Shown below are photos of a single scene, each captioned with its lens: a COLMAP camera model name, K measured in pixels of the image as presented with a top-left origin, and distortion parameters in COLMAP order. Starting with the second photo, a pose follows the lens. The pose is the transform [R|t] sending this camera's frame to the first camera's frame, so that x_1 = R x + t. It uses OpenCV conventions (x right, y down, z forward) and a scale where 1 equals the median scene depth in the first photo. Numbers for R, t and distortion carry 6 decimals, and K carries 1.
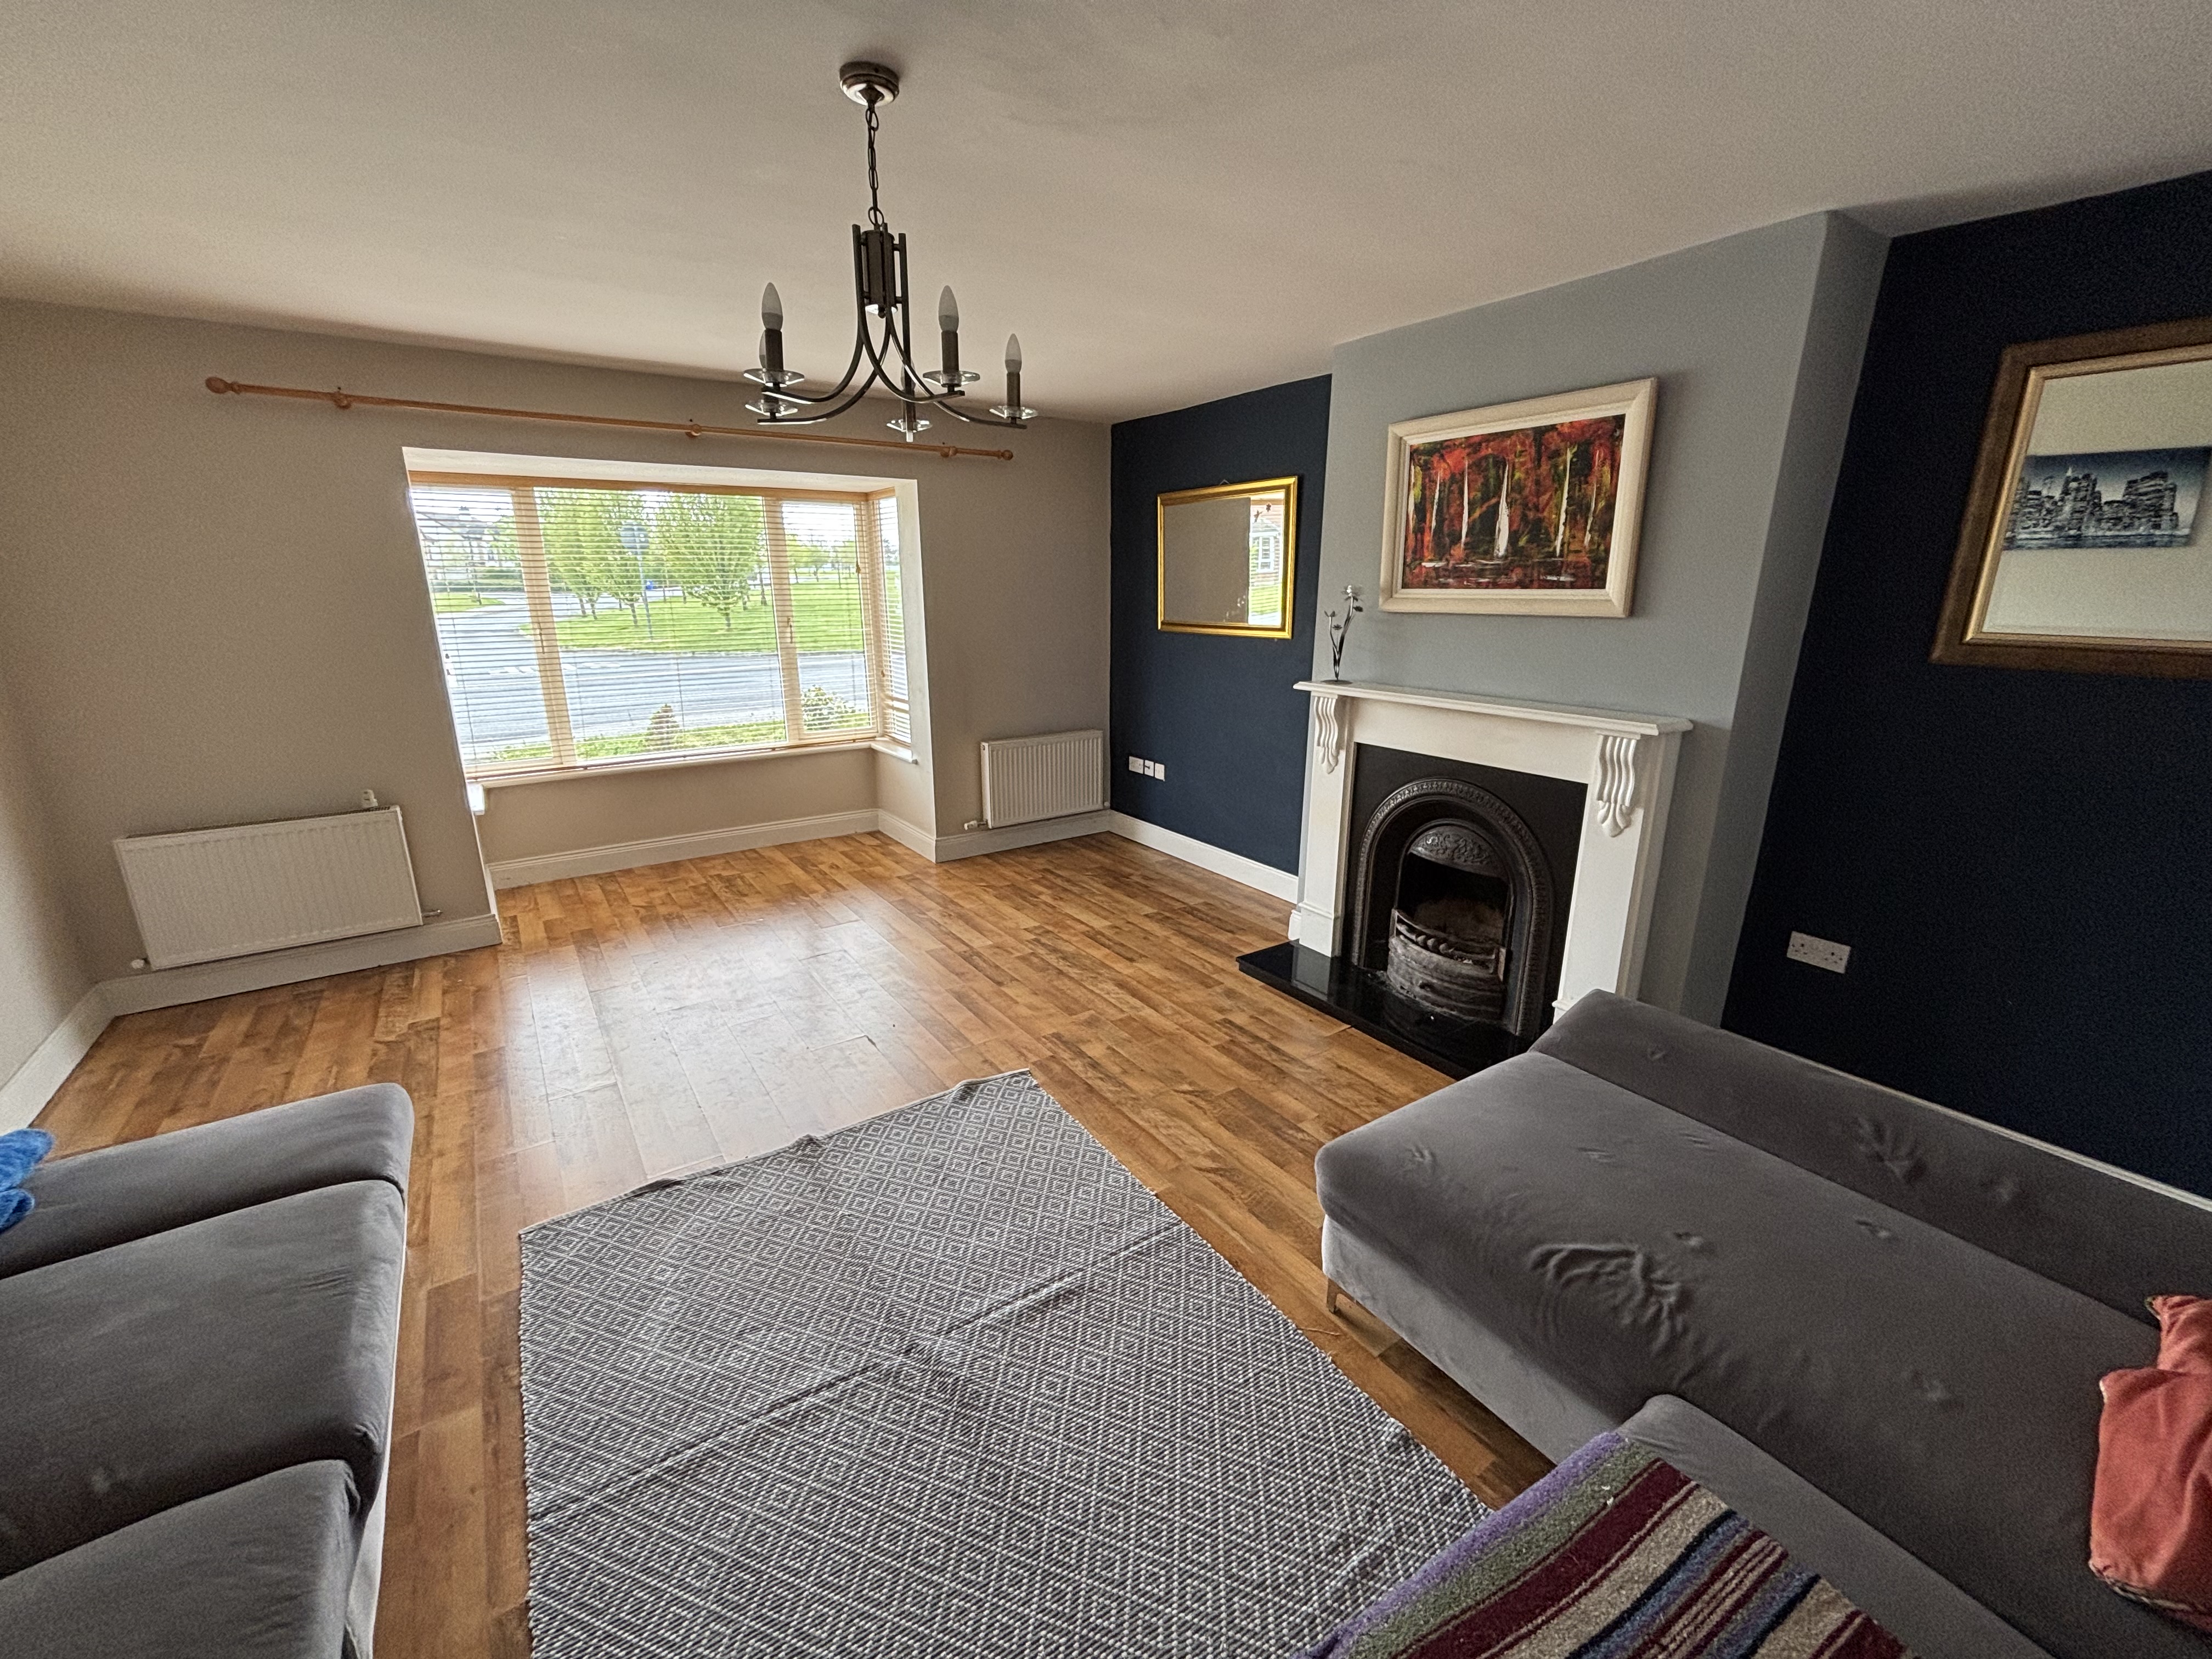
lens RADIAL K [[896.9, 0, 1109.8], [0, 896.9, 826.2], [0, 0, 1]] dist [-0.000409, -0.000106]
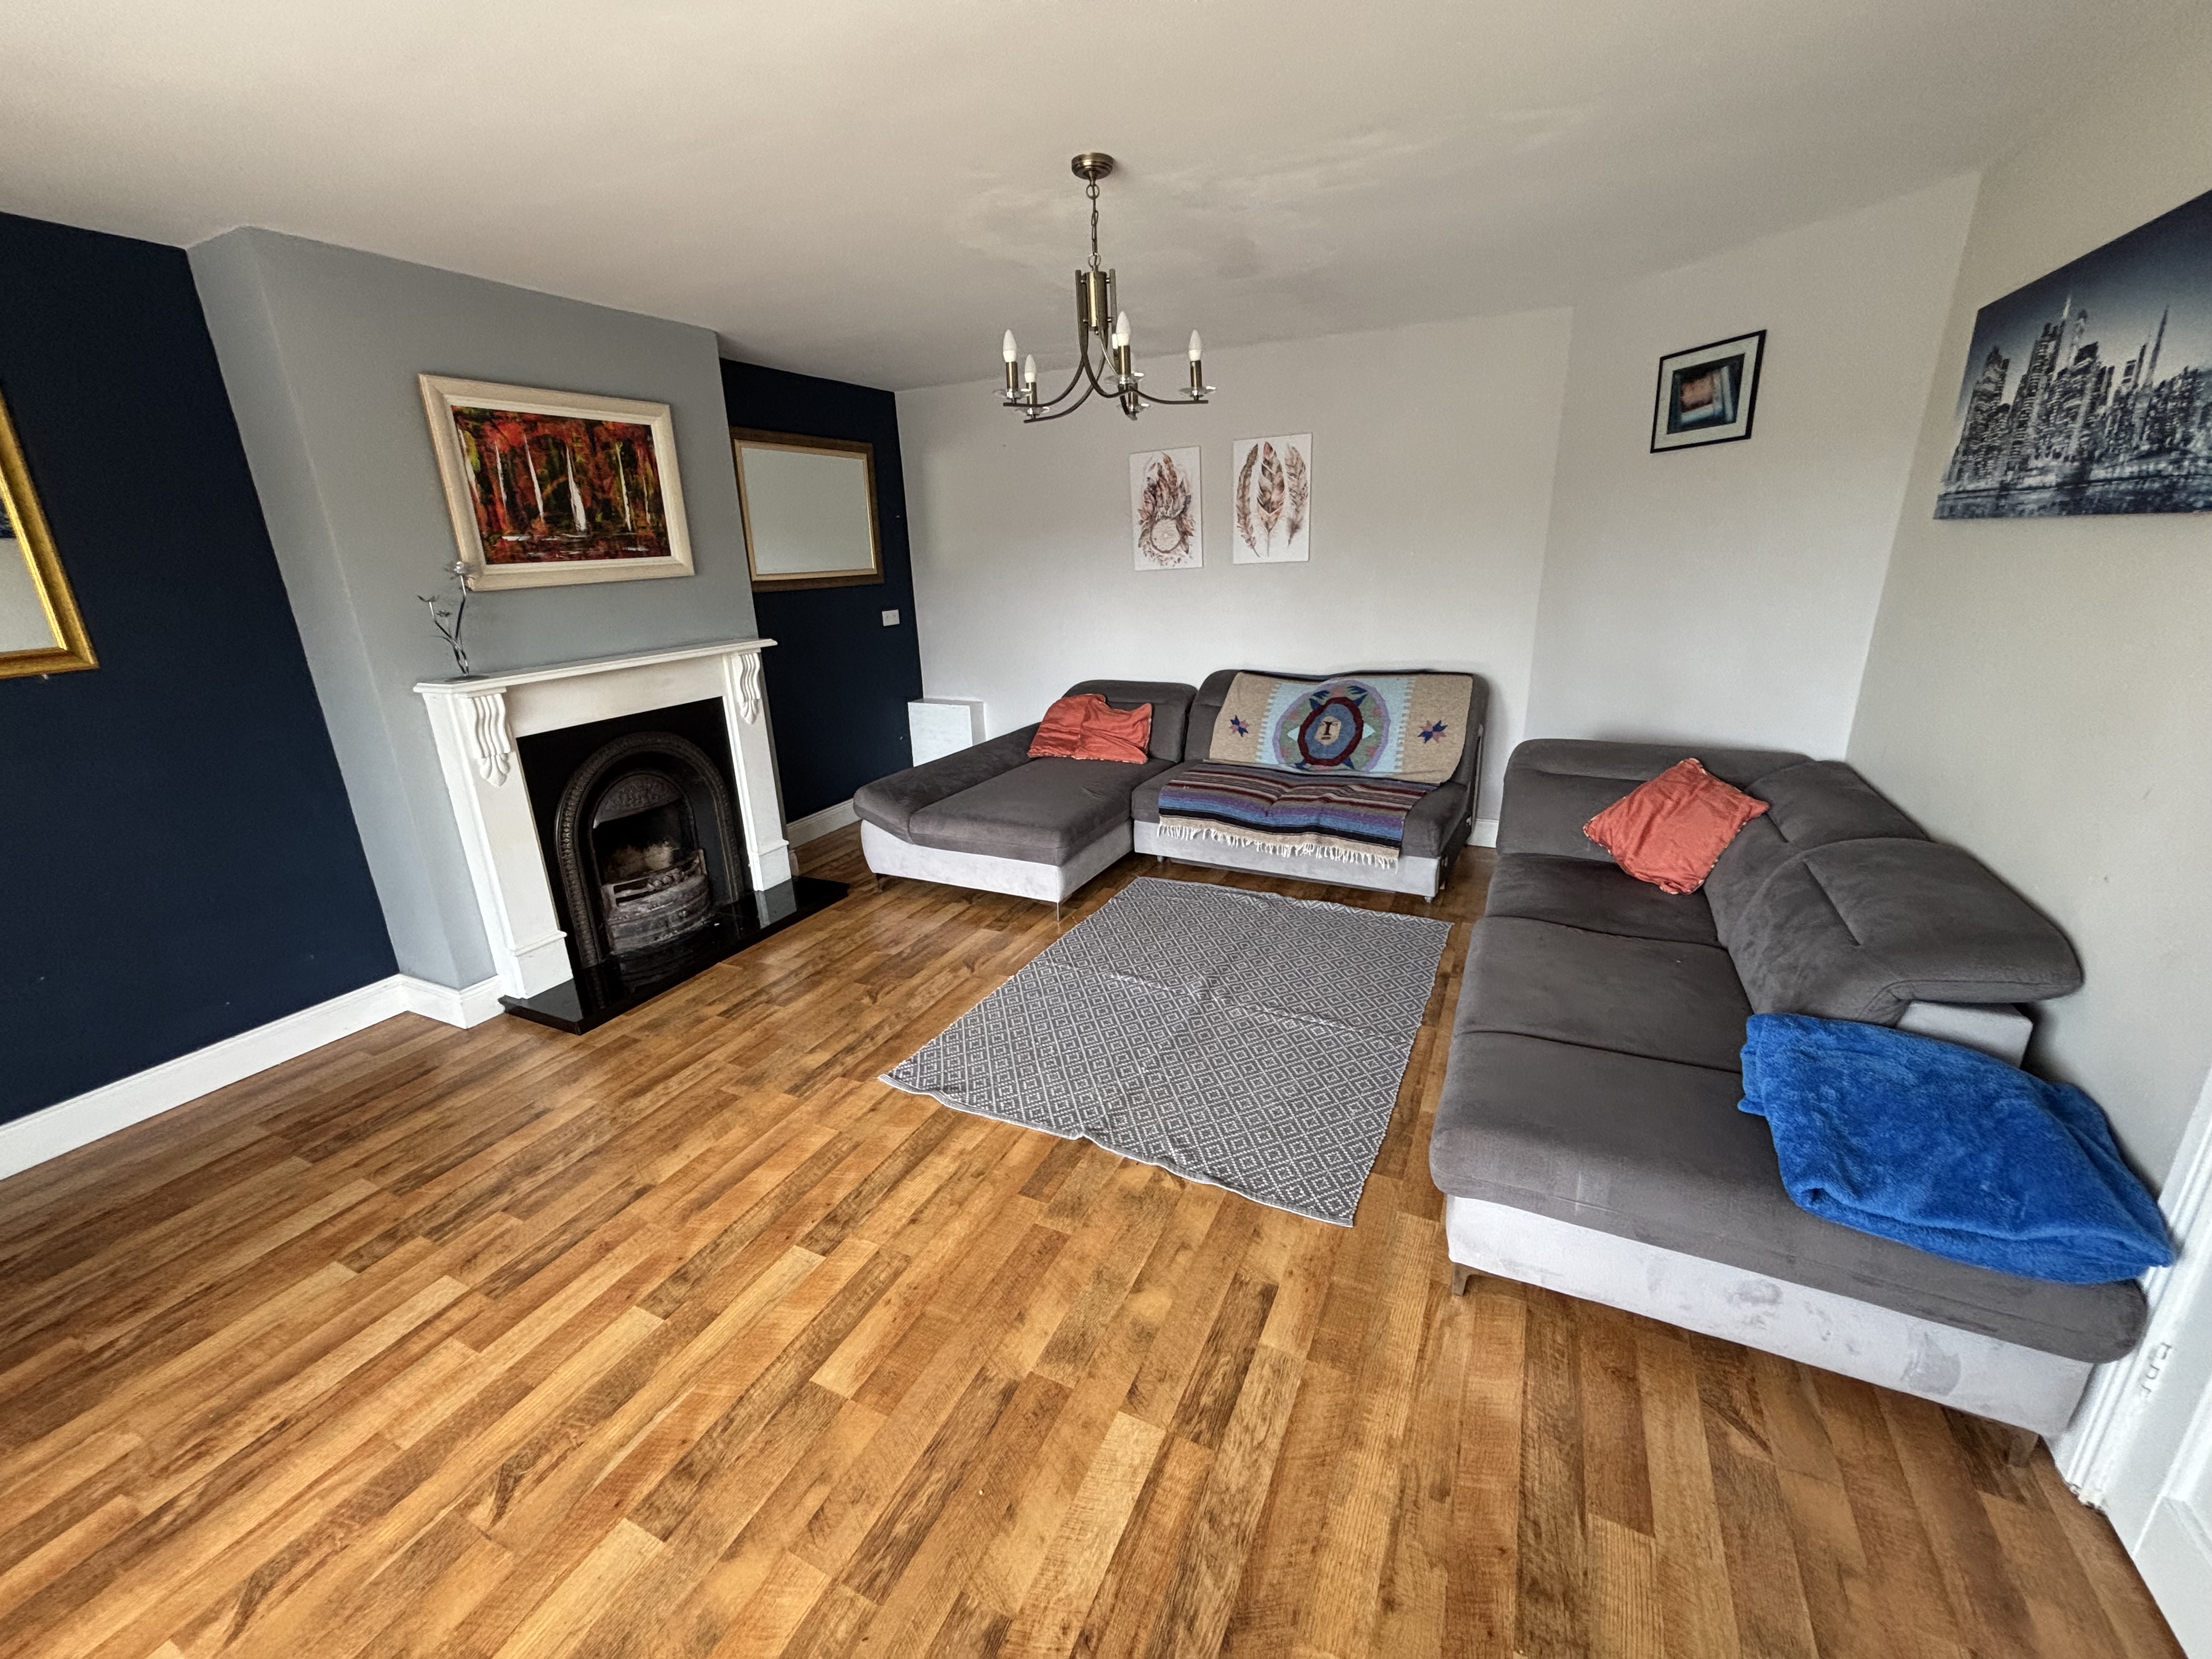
lens RADIAL K [[896.9, 0, 1107.6], [0, 896.9, 821.0], [0, 0, 1]] dist [-0.000409, -0.000106]
pose [[-0.492443, -0.253149, 0.832716, -0.866943], [0.257067, 0.871774, 0.417045, -0.272367], [-0.831514, 0.419435, -0.364223, 0.975390]]
